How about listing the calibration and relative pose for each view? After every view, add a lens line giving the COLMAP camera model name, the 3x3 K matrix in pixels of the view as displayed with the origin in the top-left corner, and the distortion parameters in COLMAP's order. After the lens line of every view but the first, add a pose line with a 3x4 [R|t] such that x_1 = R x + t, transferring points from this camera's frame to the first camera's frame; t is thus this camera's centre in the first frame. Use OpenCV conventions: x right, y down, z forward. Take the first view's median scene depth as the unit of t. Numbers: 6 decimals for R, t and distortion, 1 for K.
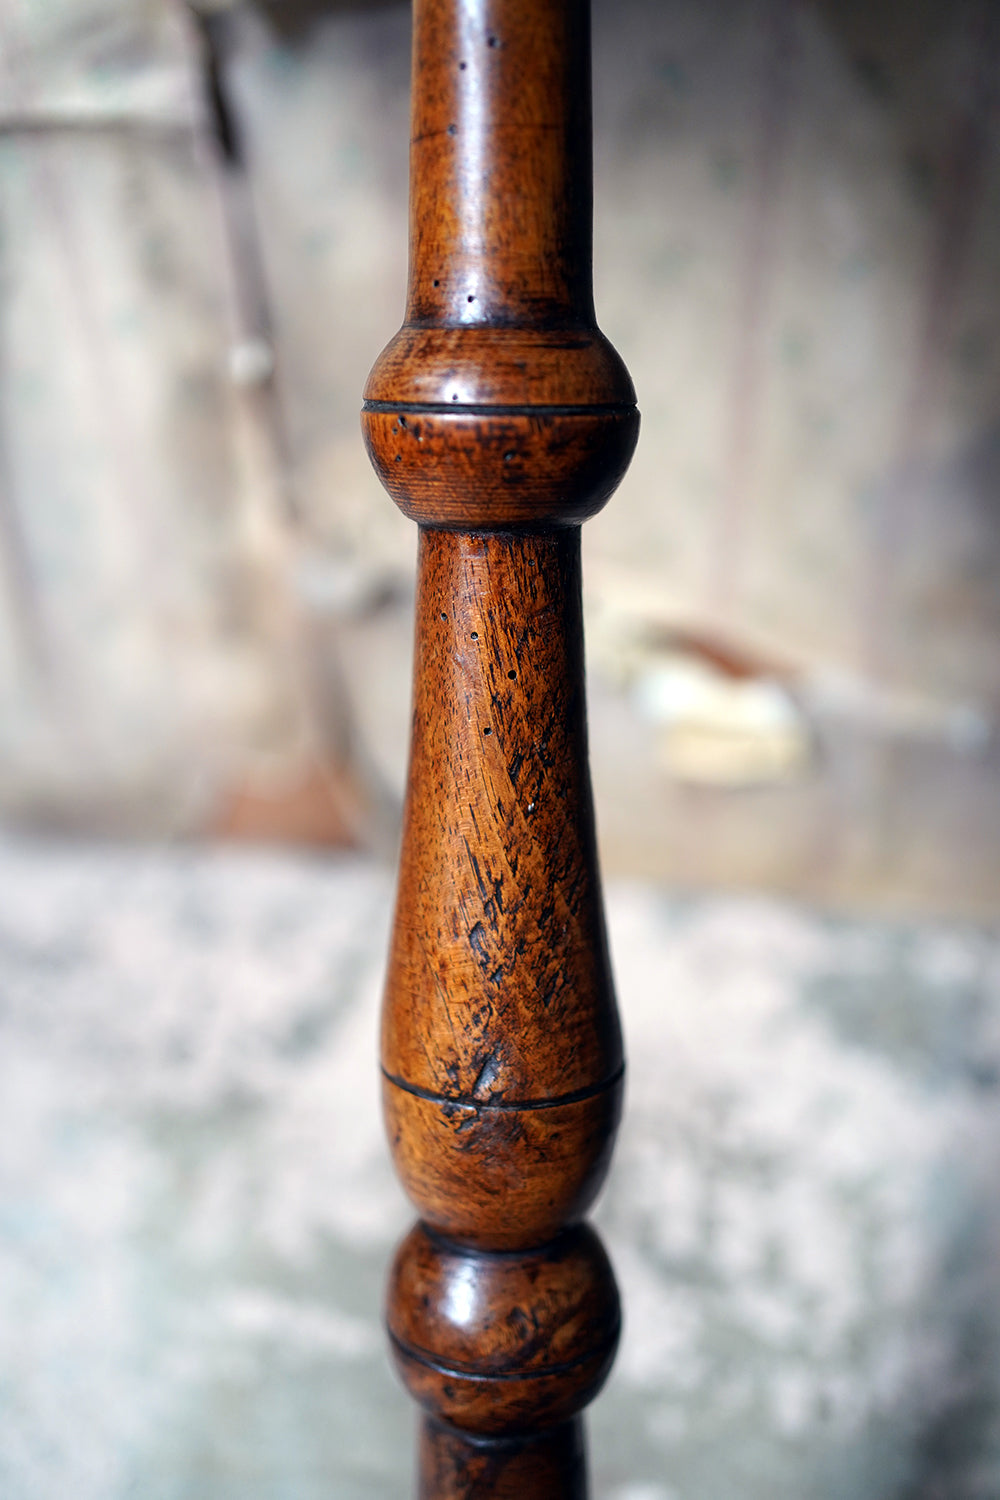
lens RADIAL K [[1520.0, 0, 496.1], [0, 1520.0, 749.3], [0, 0, 1]] dist [0.026403, 0.000000]
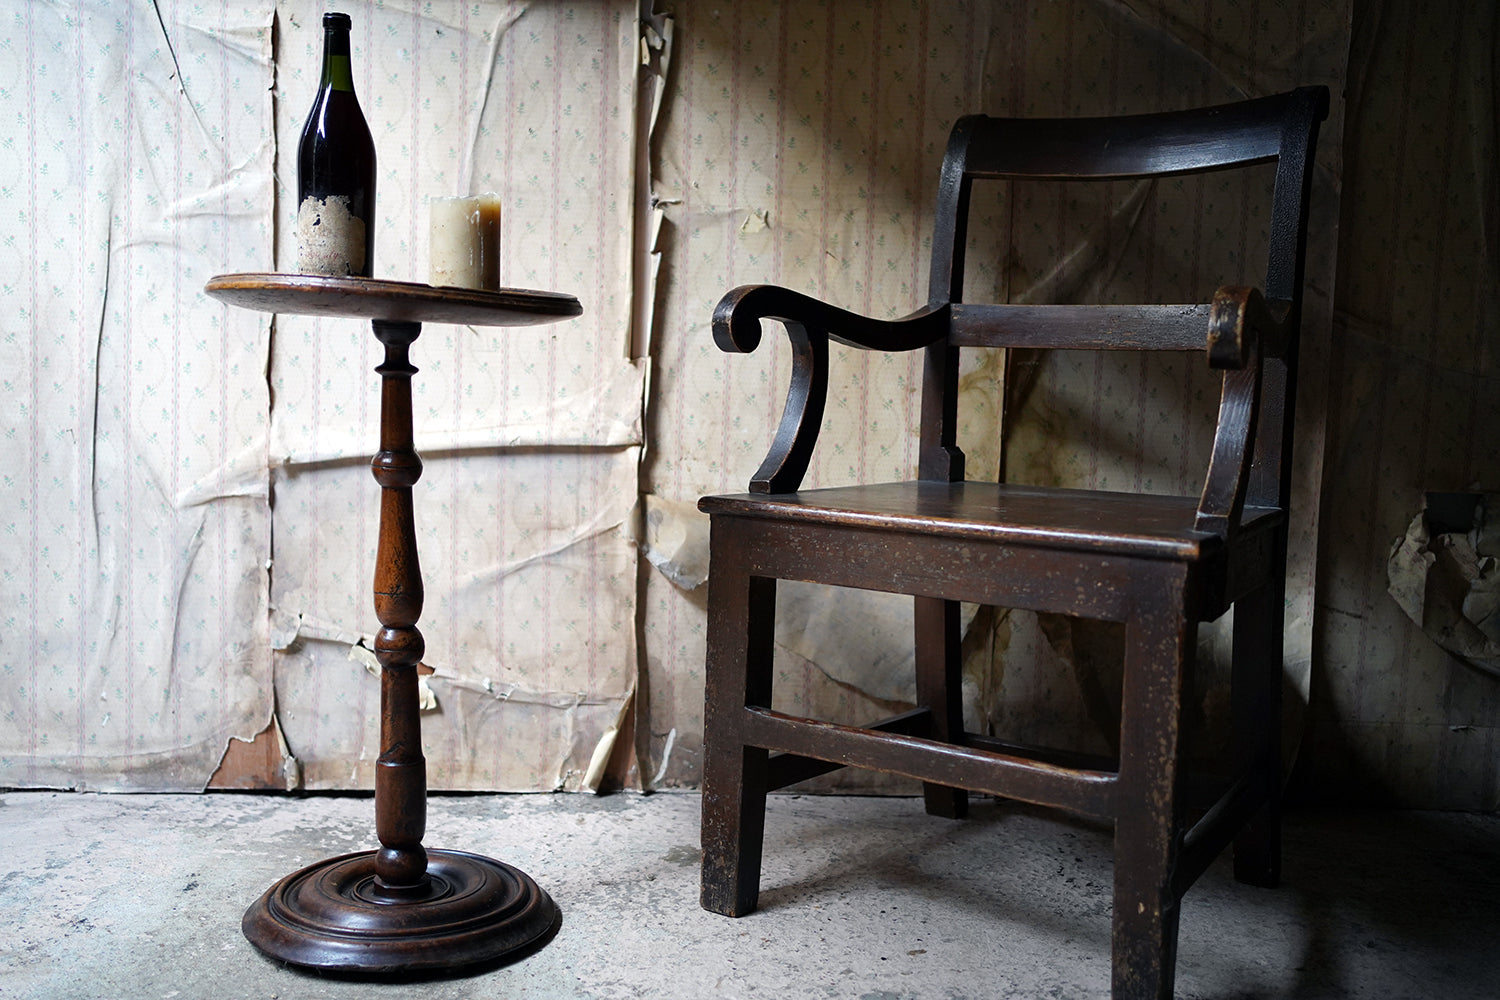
lens RADIAL K [[1520.0, 0, 749.3], [0, 1520.0, 490.9], [0, 0, 1]] dist [0.026403, 0.000000]
pose [[0.981568, 0.038971, 0.187098, 0.237702], [0.100881, 0.725832, -0.680434, 1.904900], [-0.162319, 0.686767, 0.708522, -1.614132]]
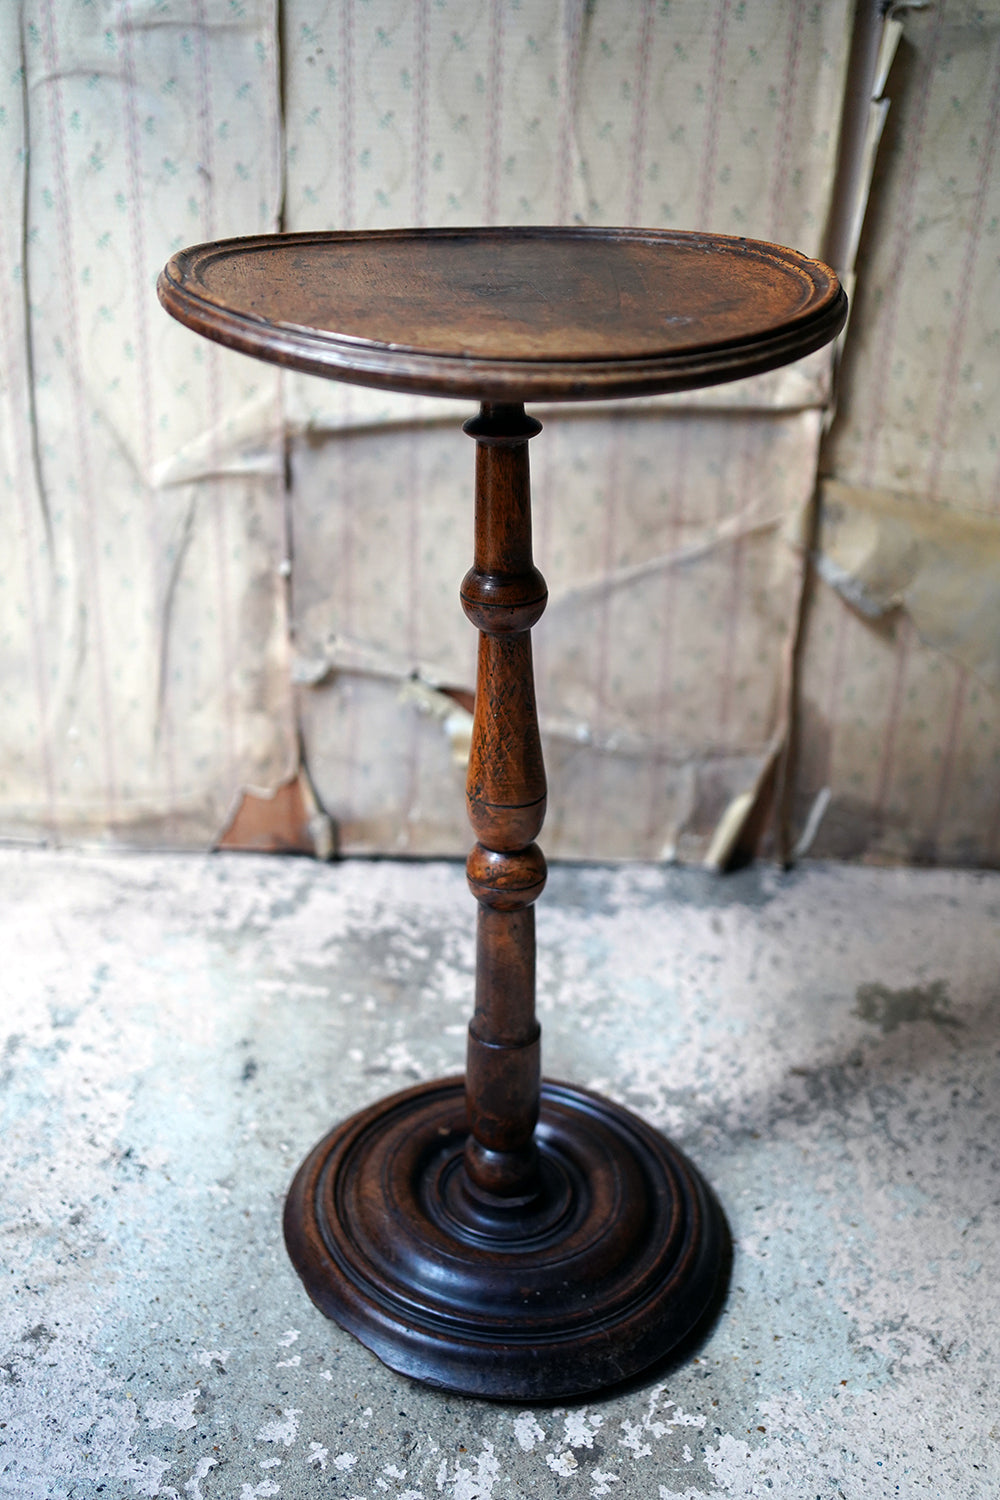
lens RADIAL K [[1520.0, 0, 516.0], [0, 1520.0, 756.5], [0, 0, 1]] dist [0.026403, 0.000000]
pose [[0.987976, 0.002123, 0.154590, -0.152021], [0.058660, 0.919993, -0.387521, 0.916963], [-0.143045, 0.391930, 0.908807, -1.095358]]
